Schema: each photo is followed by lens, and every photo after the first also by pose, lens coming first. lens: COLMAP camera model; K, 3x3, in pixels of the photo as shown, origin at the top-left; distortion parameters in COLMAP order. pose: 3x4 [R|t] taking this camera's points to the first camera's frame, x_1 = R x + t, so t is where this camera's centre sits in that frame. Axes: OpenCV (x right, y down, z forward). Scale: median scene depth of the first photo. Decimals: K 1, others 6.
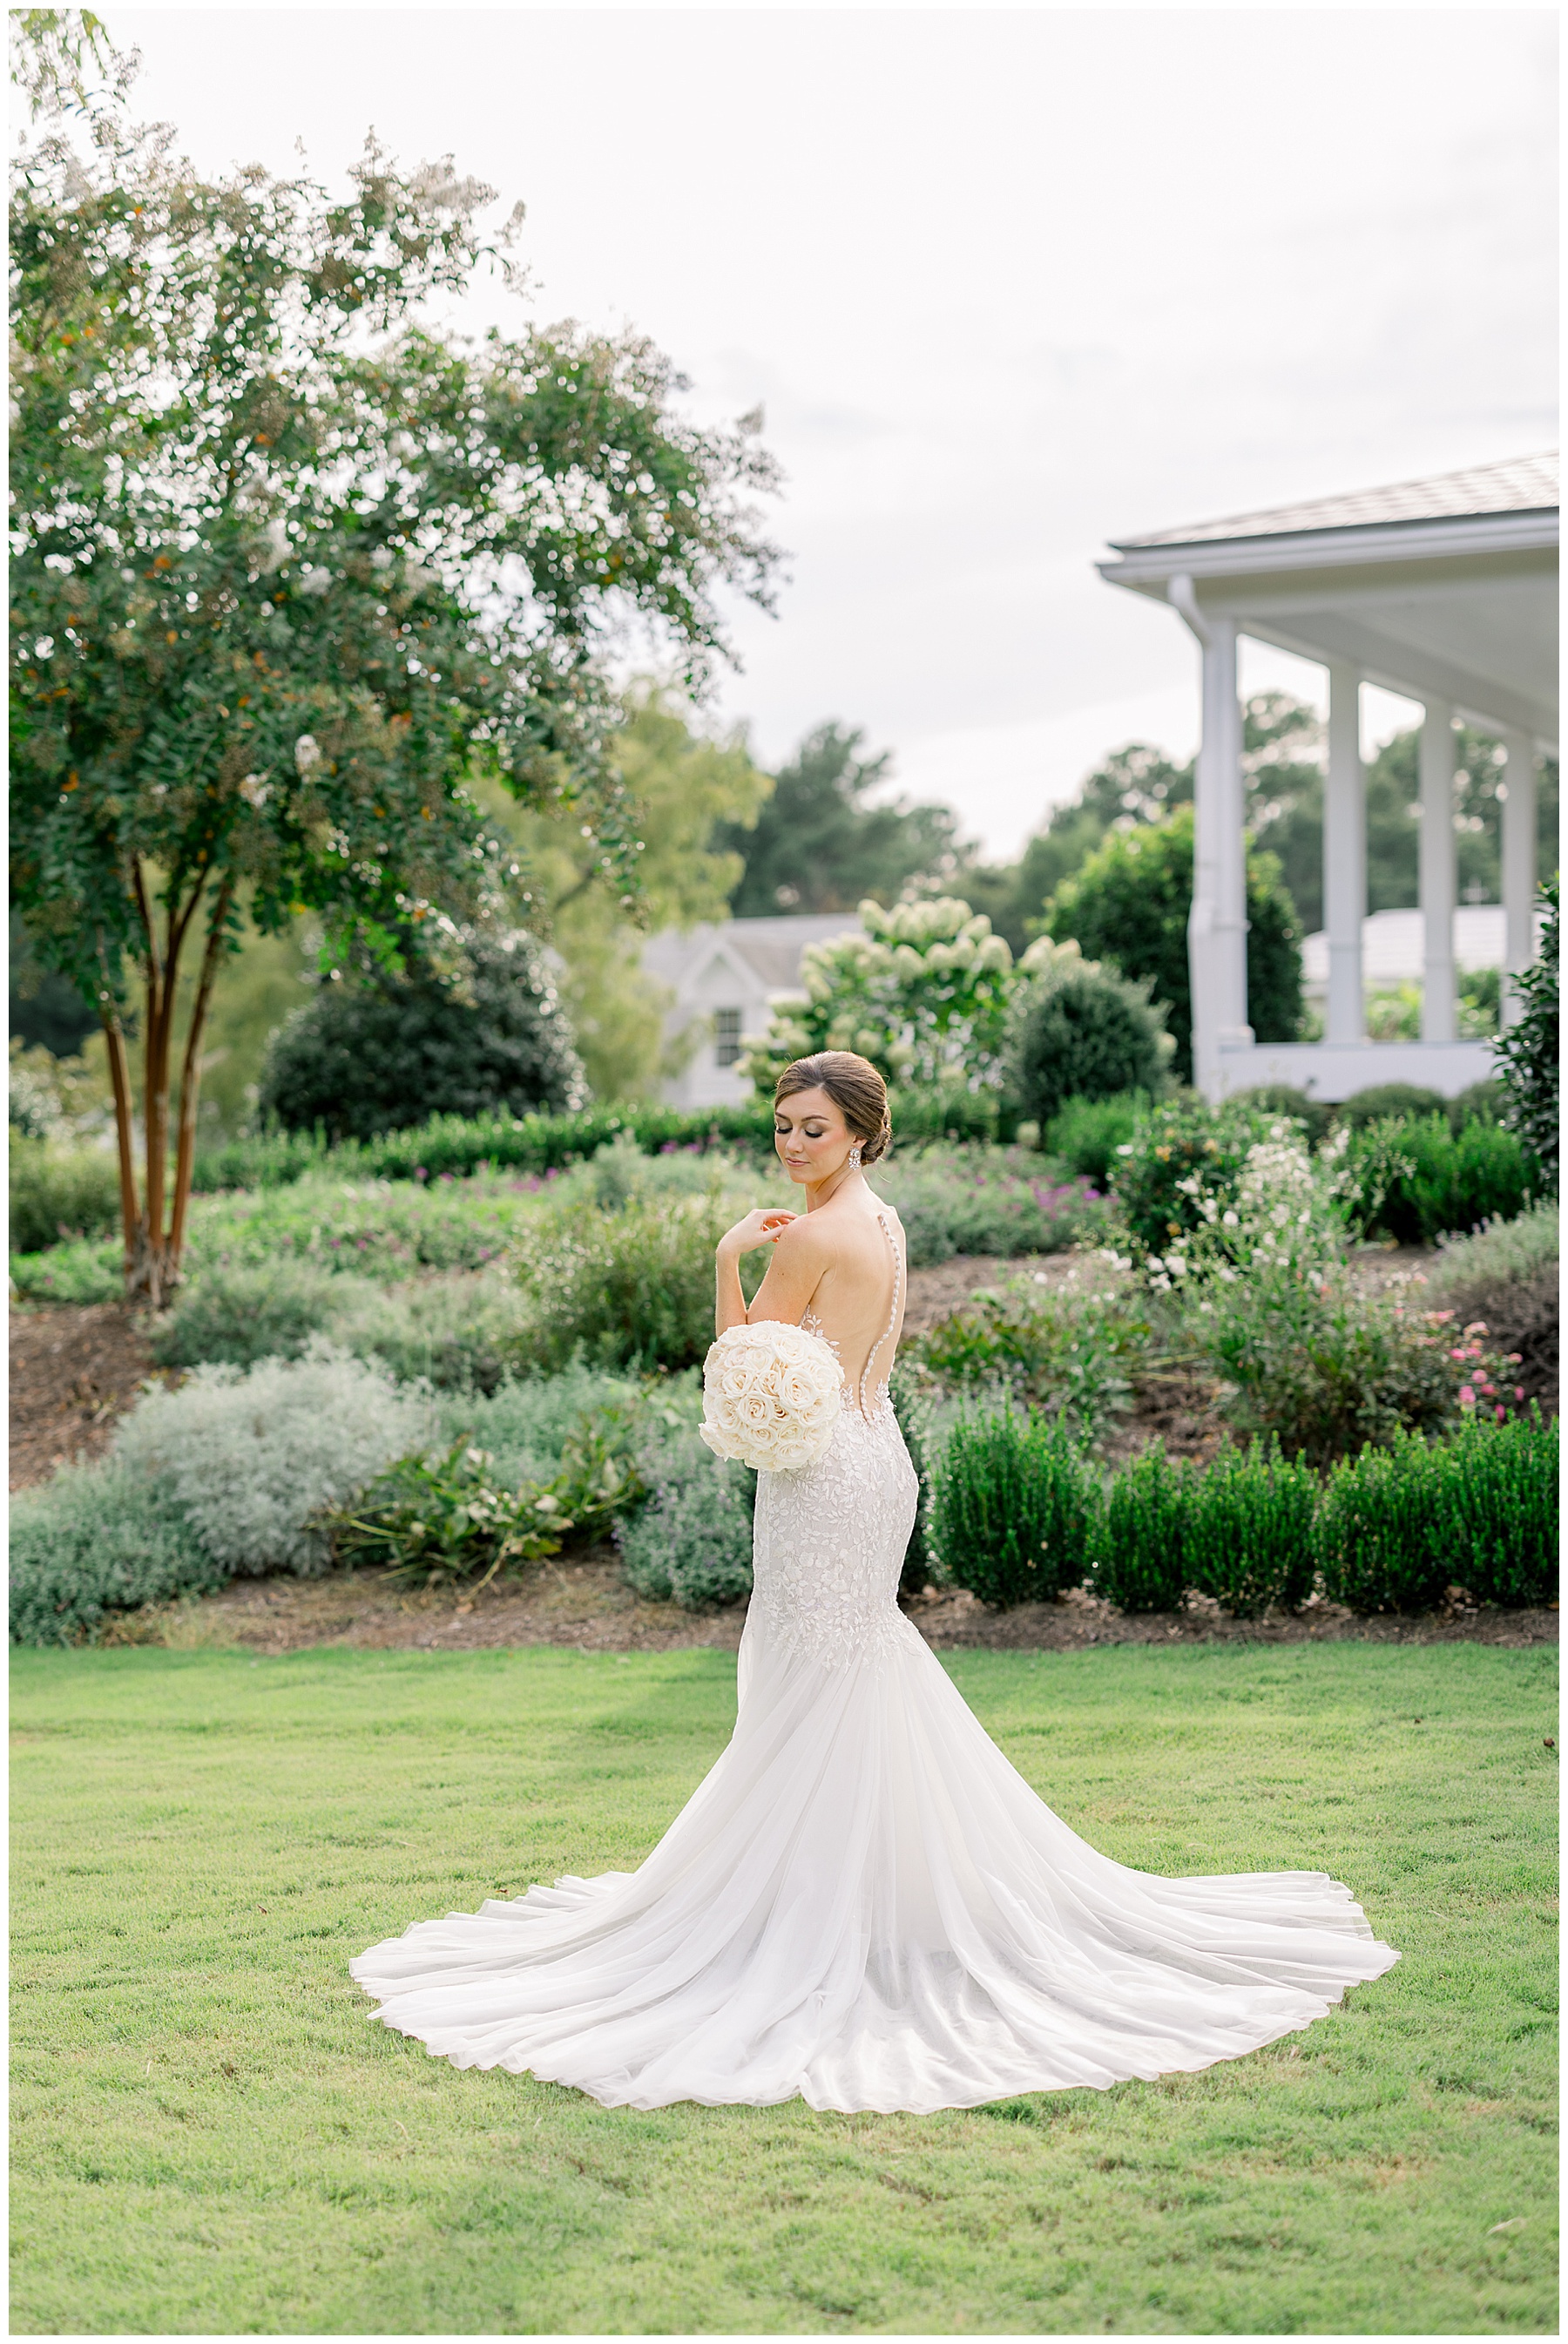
lens RADIAL K [[4149.8, 0, 729.9], [0, 4149.8, 1239.1], [0, 0, 1]] dist [0.013272, 0.125180]
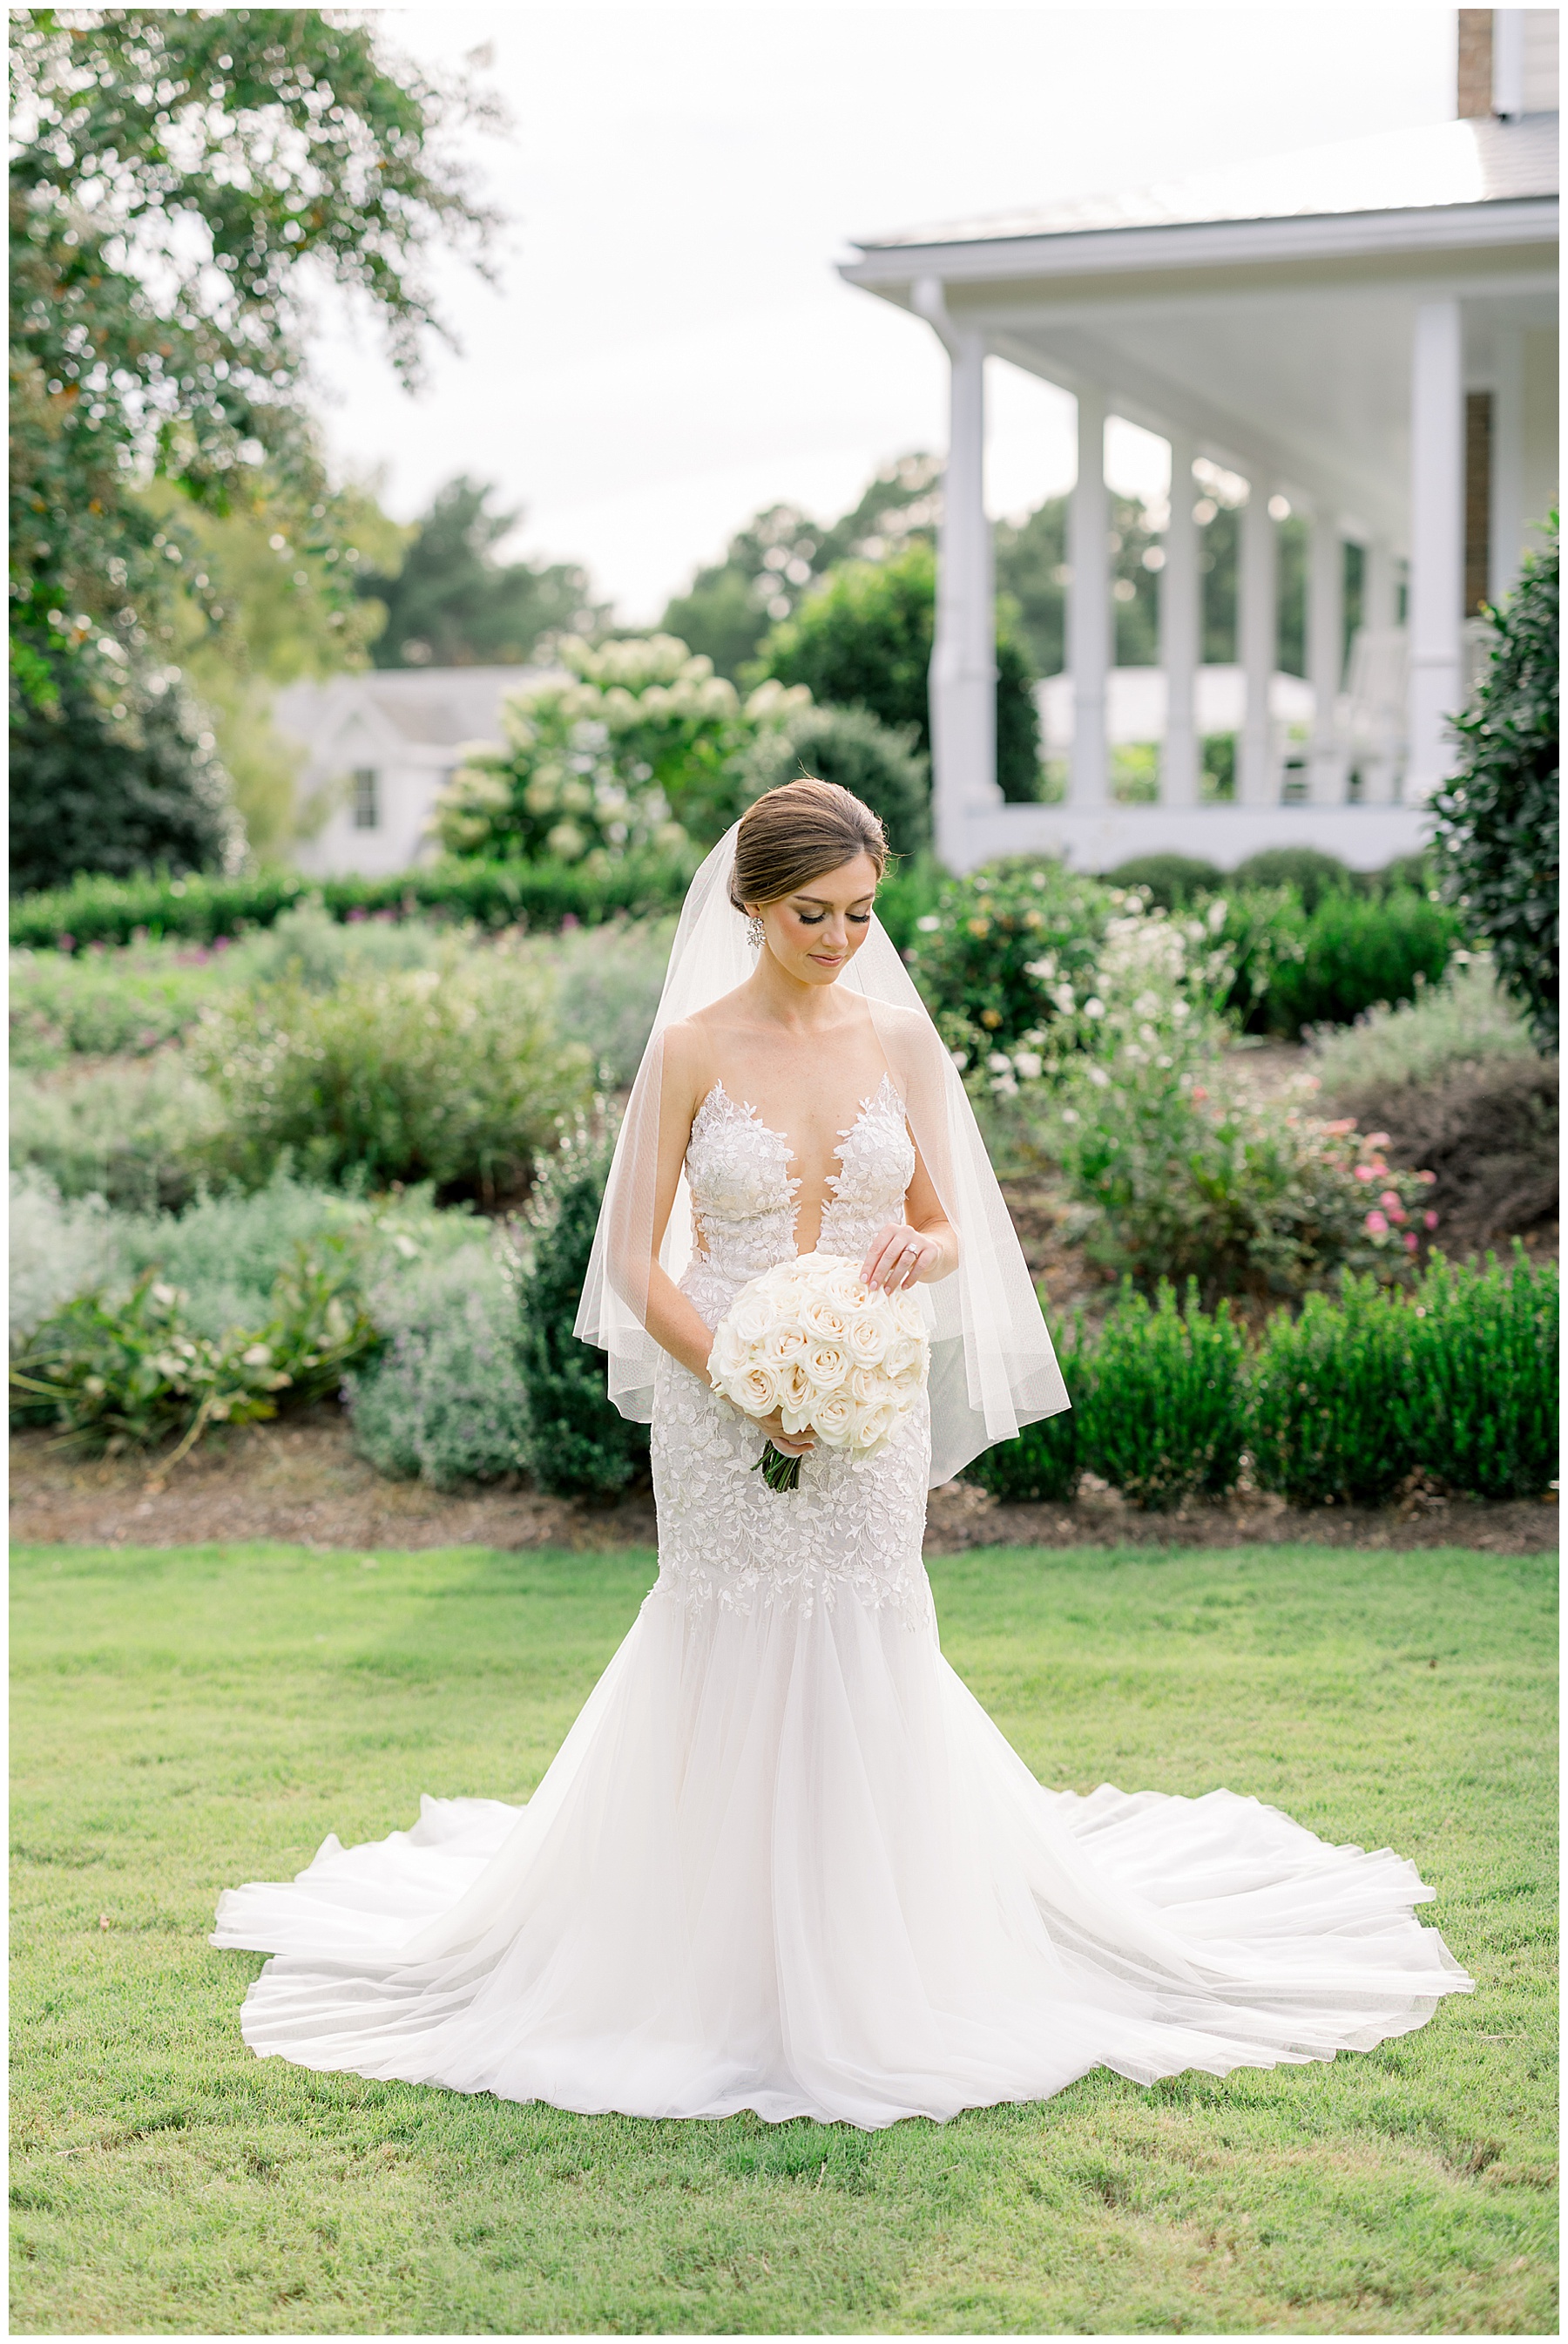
lens RADIAL K [[4140.3, 0, 786.0], [0, 4140.3, 1090.9], [0, 0, 1]] dist [0.016972, -0.034293]
pose [[0.993837, 0.004629, 0.110759, -0.028304], [-0.006813, 0.999790, 0.019350, -0.003706], [-0.110646, -0.019985, 0.993659, 0.169508]]
